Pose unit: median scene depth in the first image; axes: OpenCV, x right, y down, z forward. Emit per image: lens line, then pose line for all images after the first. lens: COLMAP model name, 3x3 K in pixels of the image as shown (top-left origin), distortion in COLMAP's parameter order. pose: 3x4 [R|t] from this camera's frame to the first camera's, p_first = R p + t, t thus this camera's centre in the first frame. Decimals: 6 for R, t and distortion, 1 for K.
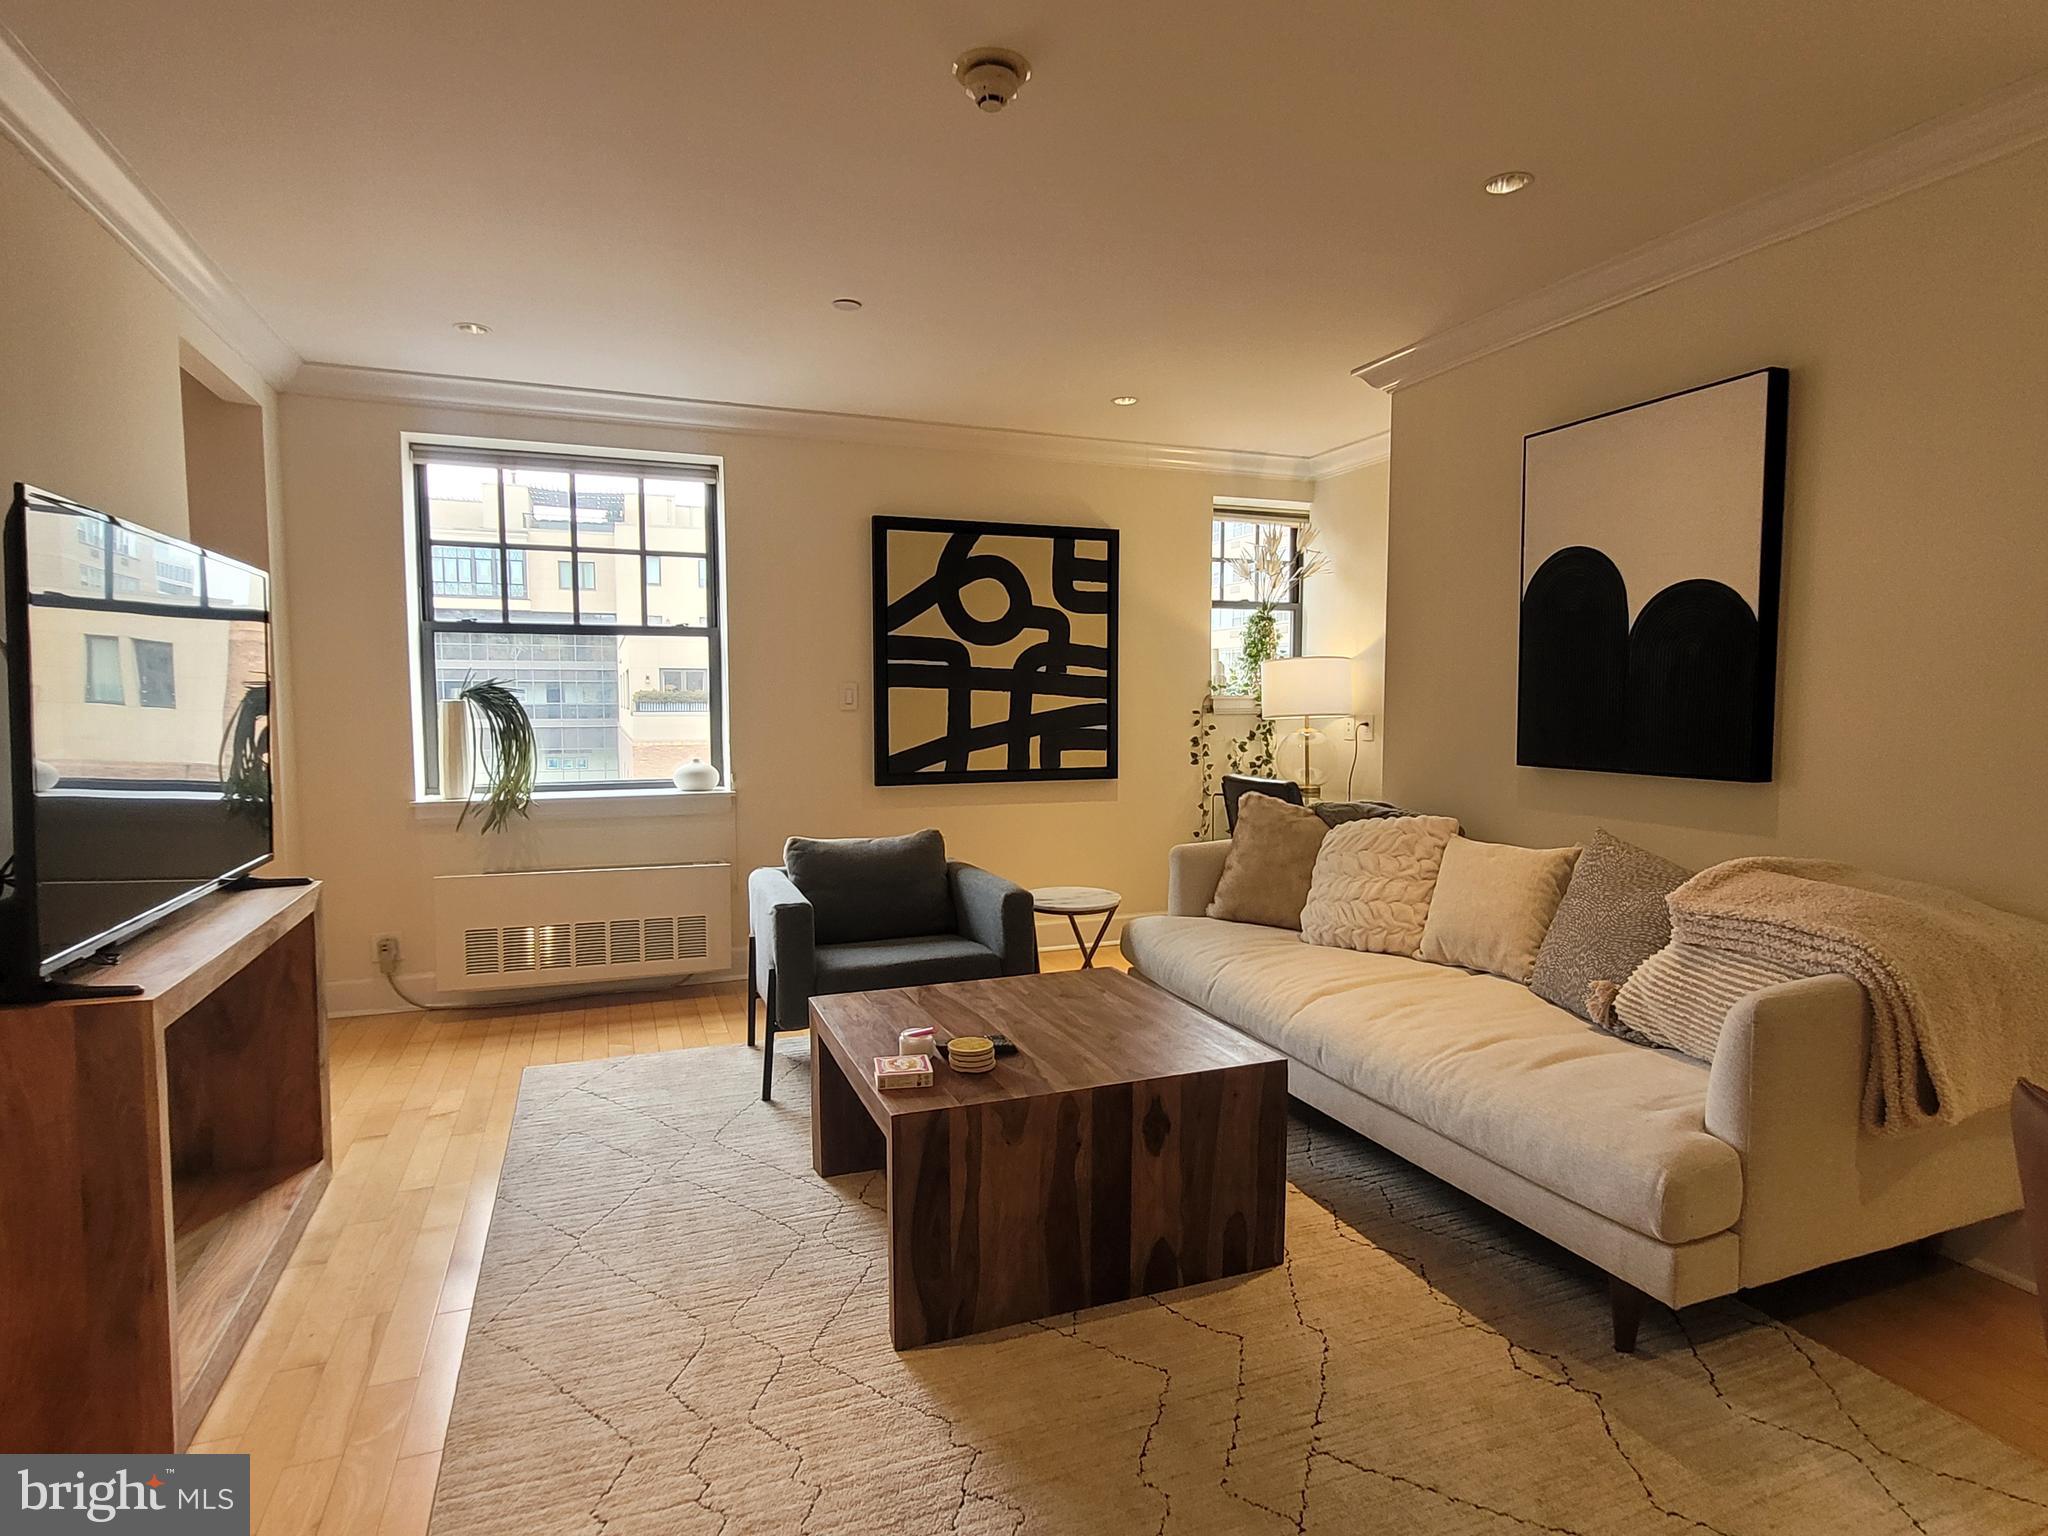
lens RADIAL K [[1091.3, 0, 1032.0], [0, 1091.3, 780.1], [0, 0, 1]] dist [0.003583, -0.001696]
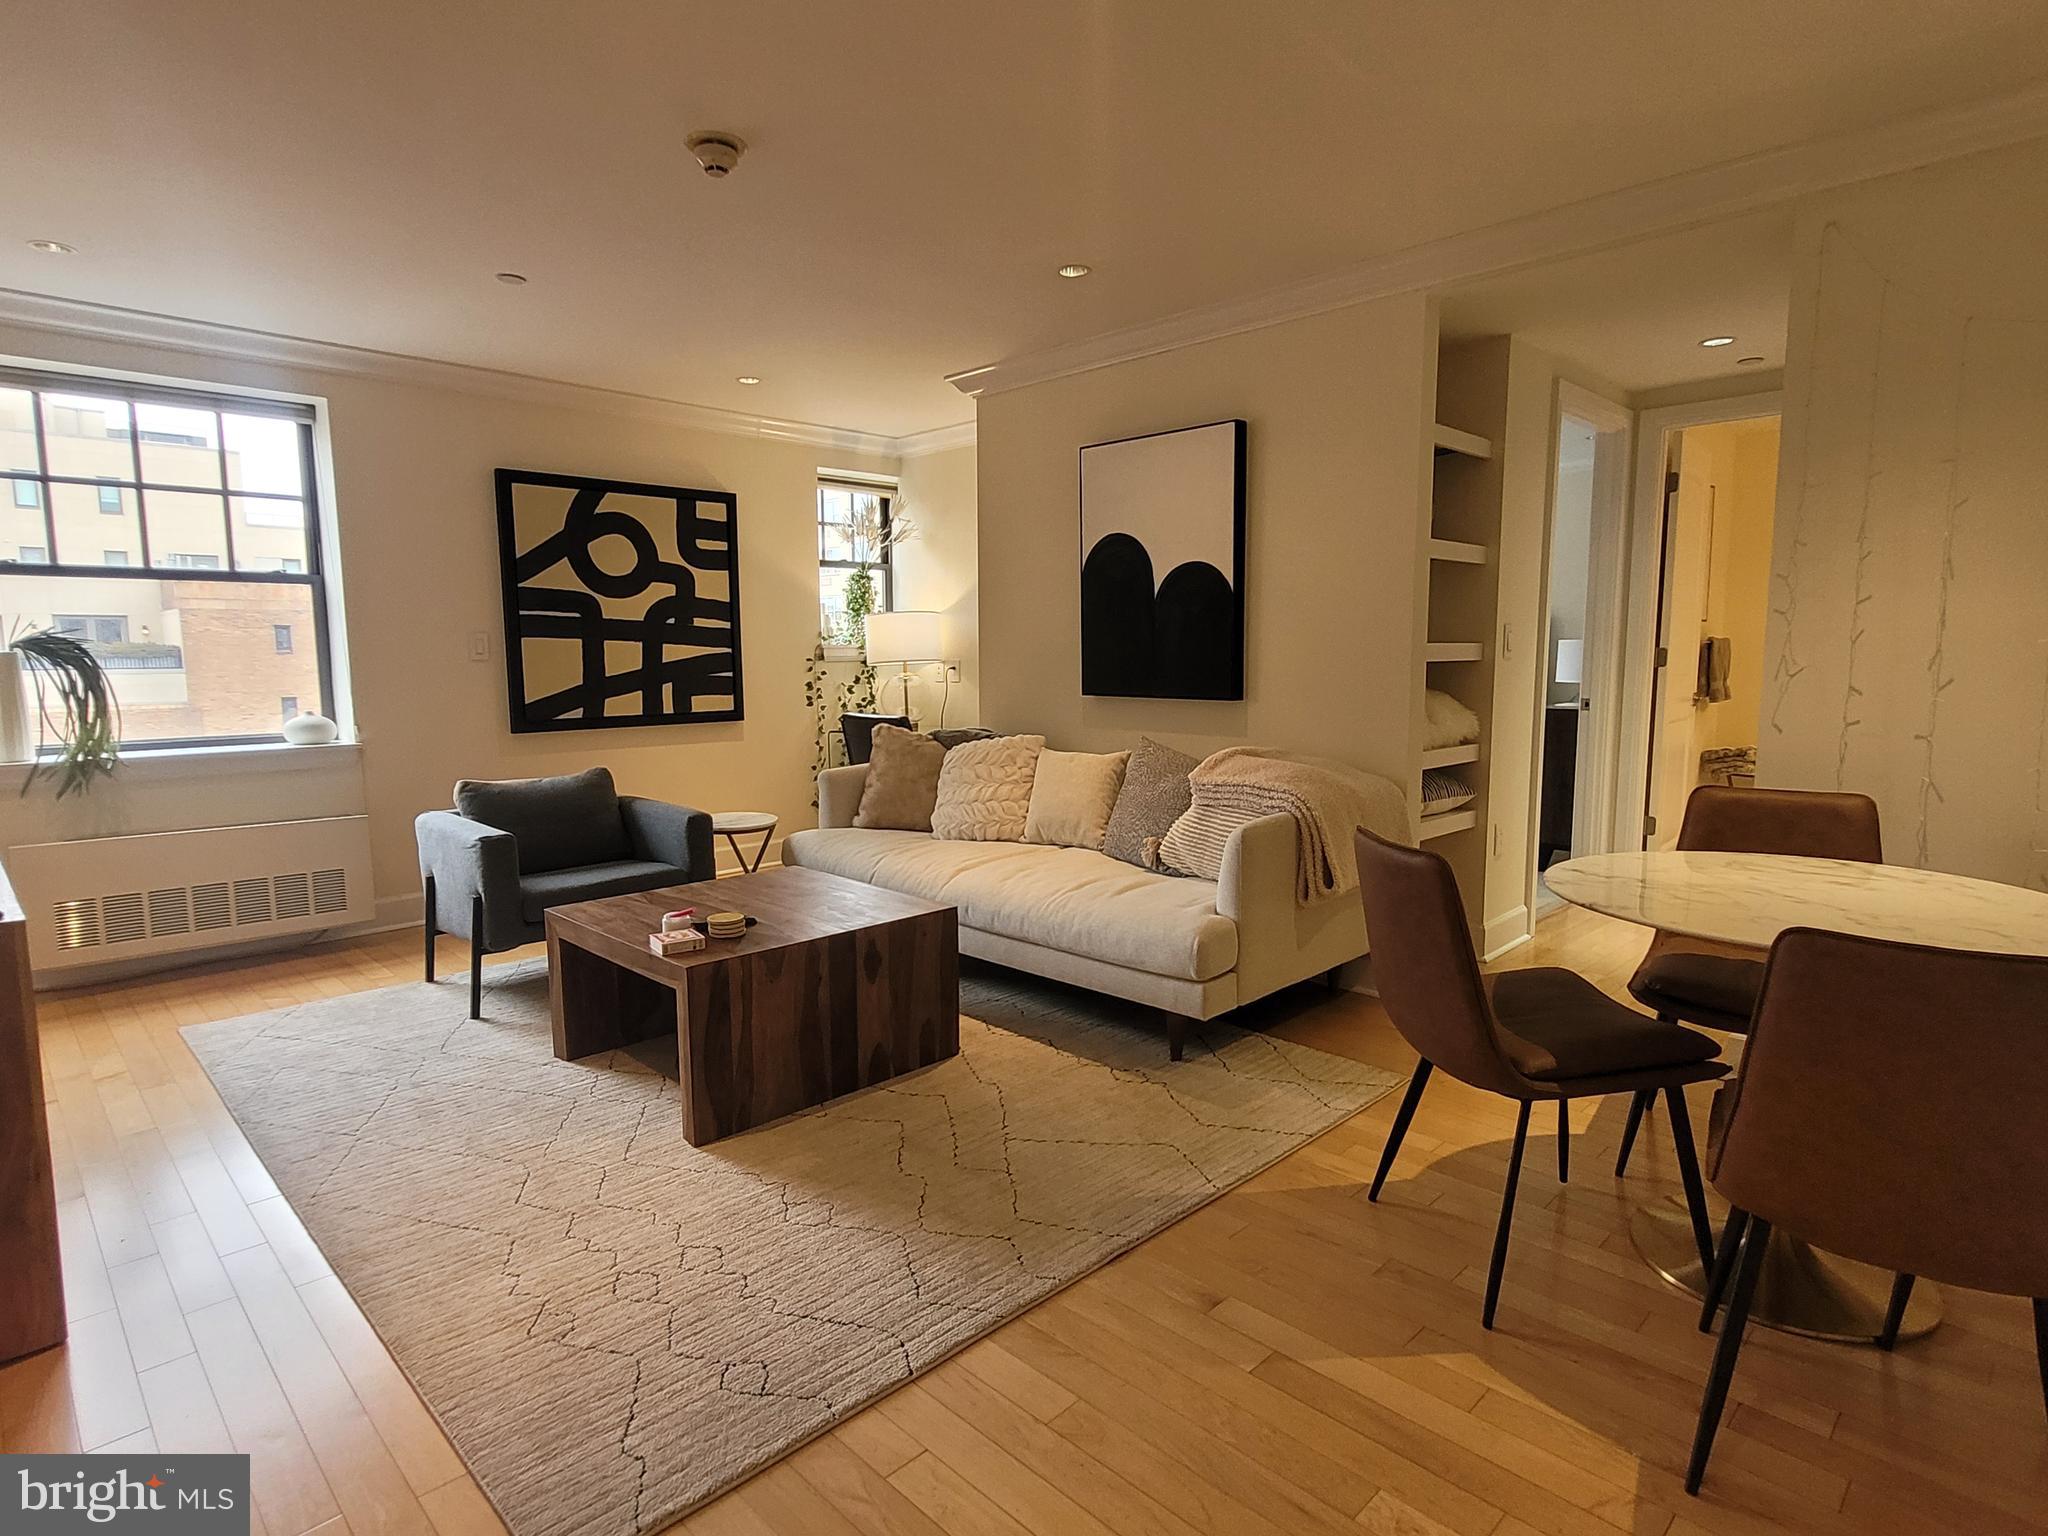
lens RADIAL K [[1091.3, 0, 1031.1], [0, 1091.3, 784.5], [0, 0, 1]] dist [0.003583, -0.001696]
pose [[0.915552, -0.054473, 0.398495, -0.165967], [0.035203, 0.997837, 0.055521, 0.020664], [-0.400657, -0.036804, 0.915489, -0.222150]]
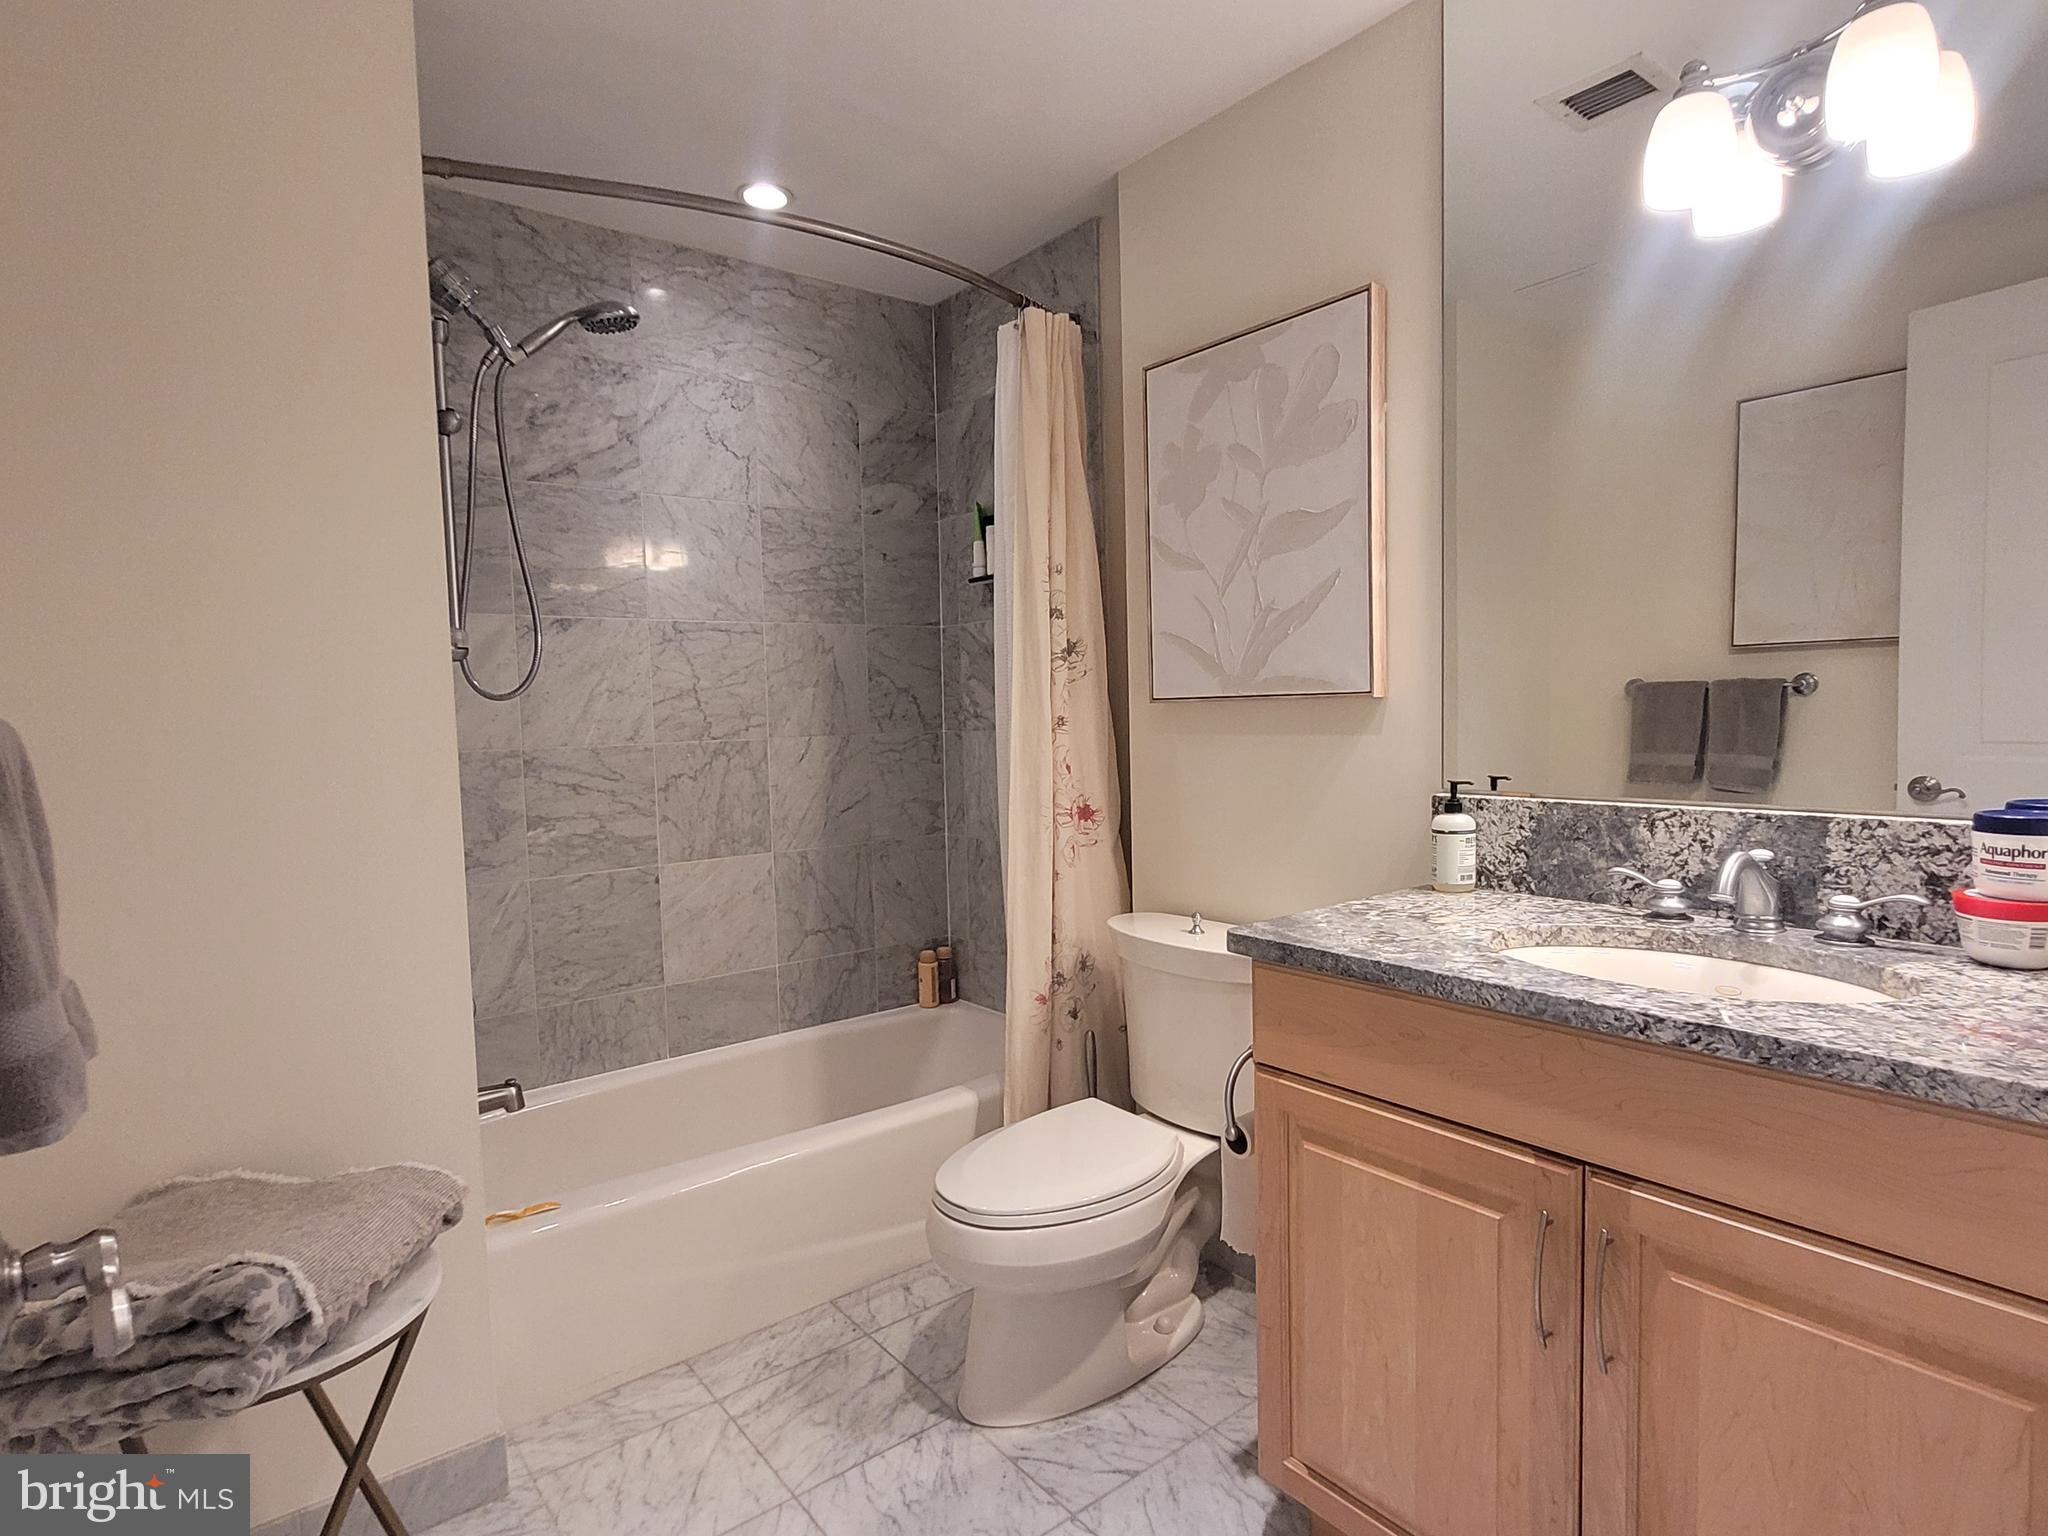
lens RADIAL K [[1091.3, 0, 1033.5], [0, 1091.3, 781.8], [0, 0, 1]] dist [0.003583, -0.001696]
pose [[-0.304421, -0.063078, 0.950447, 1.288112], [0.092998, 0.991070, 0.095561, -0.067255], [-0.947987, 0.117481, -0.295836, 0.835943]]
